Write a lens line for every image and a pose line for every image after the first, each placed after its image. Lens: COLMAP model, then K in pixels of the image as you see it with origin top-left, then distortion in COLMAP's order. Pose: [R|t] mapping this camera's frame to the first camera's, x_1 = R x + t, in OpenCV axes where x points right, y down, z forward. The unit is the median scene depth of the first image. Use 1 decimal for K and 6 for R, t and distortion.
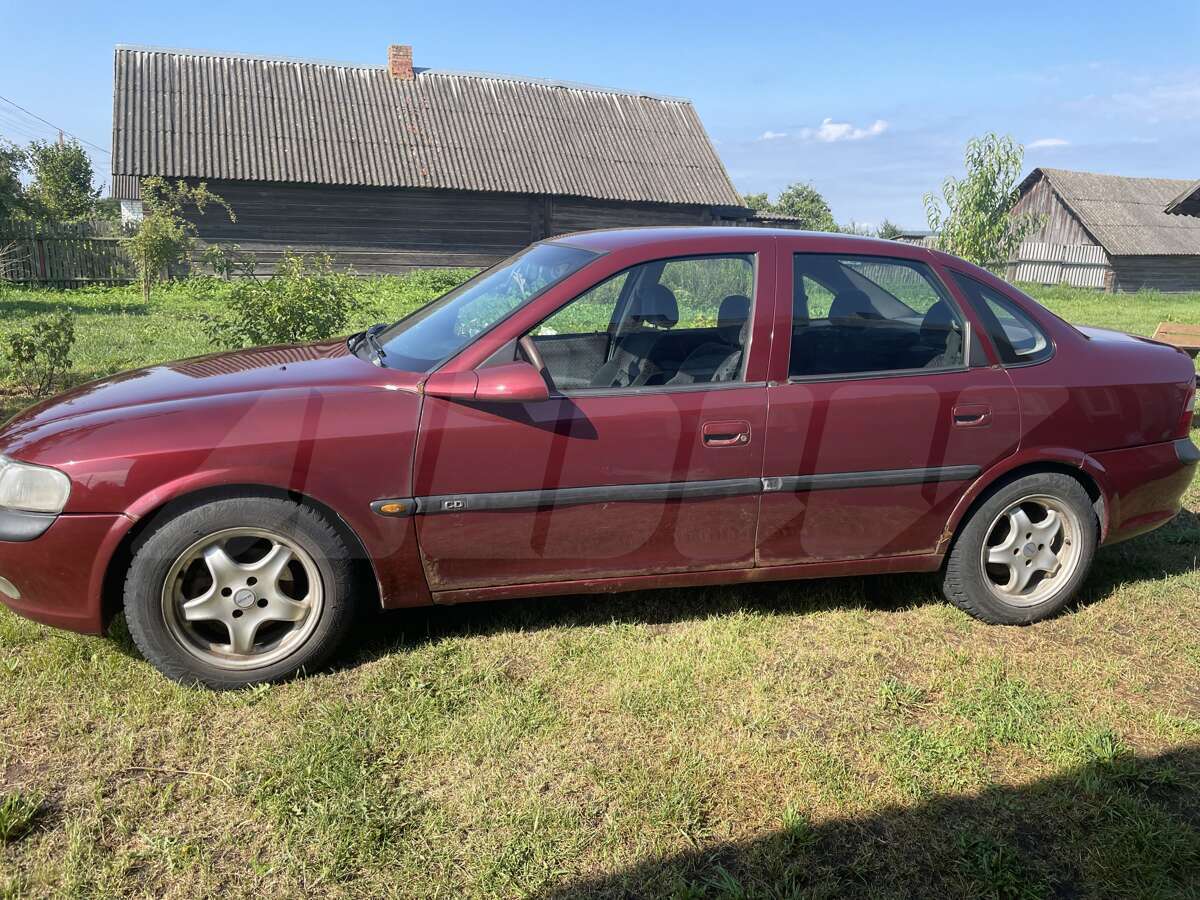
lens RADIAL K [[930.3, 0, 610.9], [0, 930.3, 449.7], [0, 0, 1]] dist [0.030931, -0.064204]
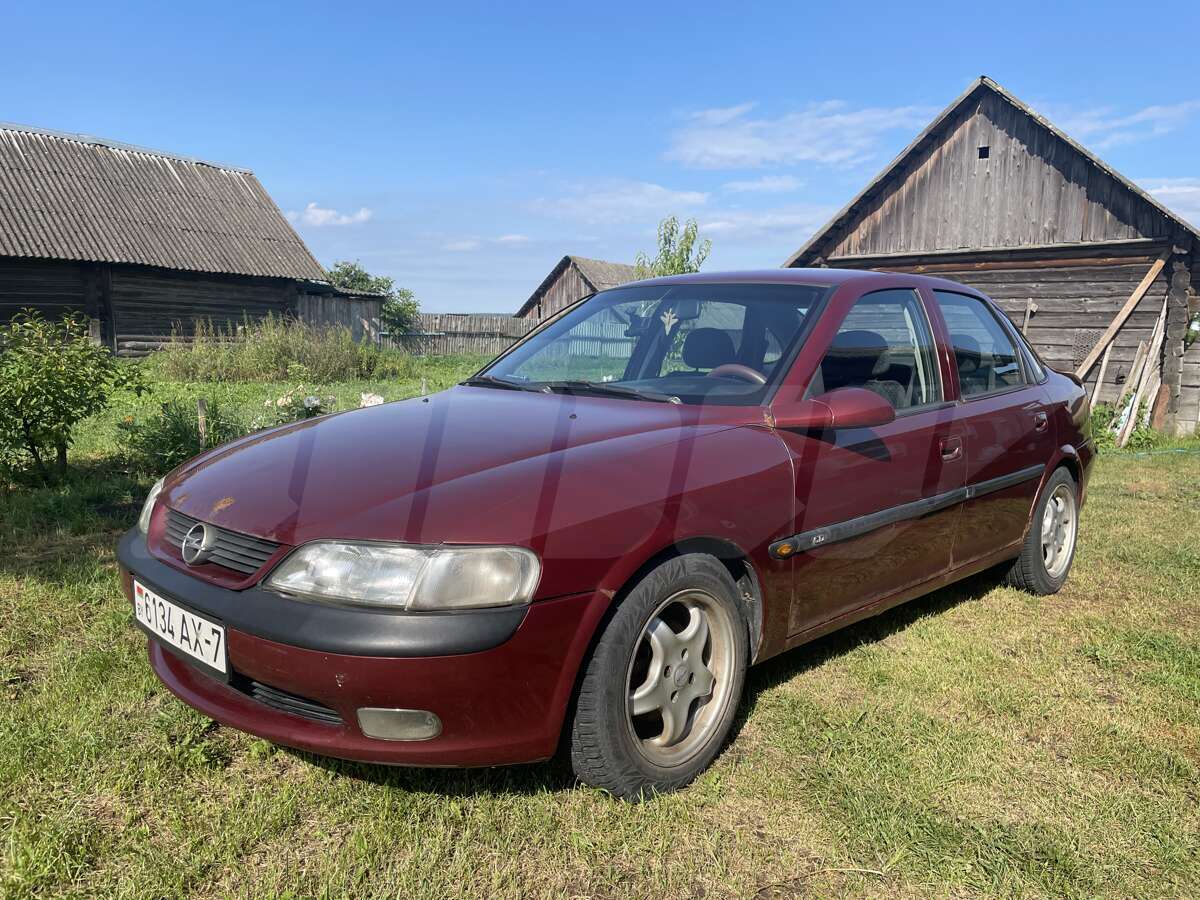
lens RADIAL K [[930.3, 0, 609.1], [0, 930.3, 451.7], [0, 0, 1]] dist [0.030931, -0.064204]
pose [[0.868099, -0.069208, 0.491543, -0.097180], [0.109993, 0.992436, -0.054523, -0.000073], [-0.484052, 0.101398, 0.869145, 0.032934]]
